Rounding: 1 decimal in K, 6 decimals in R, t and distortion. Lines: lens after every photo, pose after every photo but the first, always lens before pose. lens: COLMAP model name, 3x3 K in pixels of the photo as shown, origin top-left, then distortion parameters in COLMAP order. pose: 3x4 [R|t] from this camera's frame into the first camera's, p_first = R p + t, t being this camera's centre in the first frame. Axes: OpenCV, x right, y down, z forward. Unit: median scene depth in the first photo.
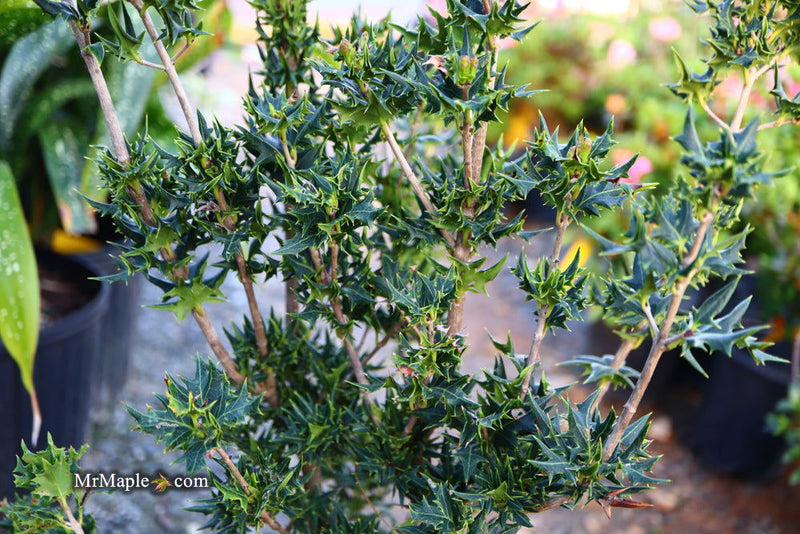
lens RADIAL K [[1017.0, 0, 400.0], [0, 1017.0, 267.0], [0, 0, 1]] dist [0.023837, -0.038722]
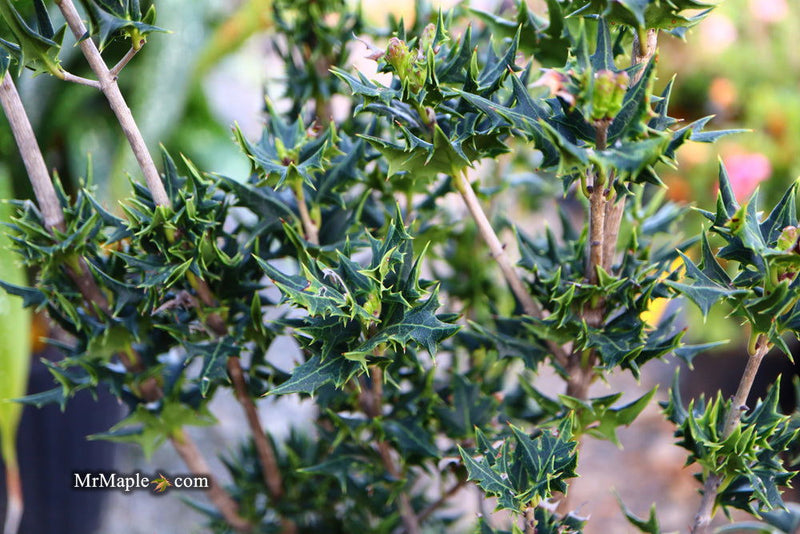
lens RADIAL K [[1017.0, 0, 400.0], [0, 1017.0, 267.0], [0, 0, 1]] dist [0.023837, -0.038722]
pose [[0.997426, 0.016519, -0.069778, -0.007026], [-0.014897, 0.999608, 0.023707, -0.098025], [0.070142, -0.022607, 0.997281, 0.379600]]
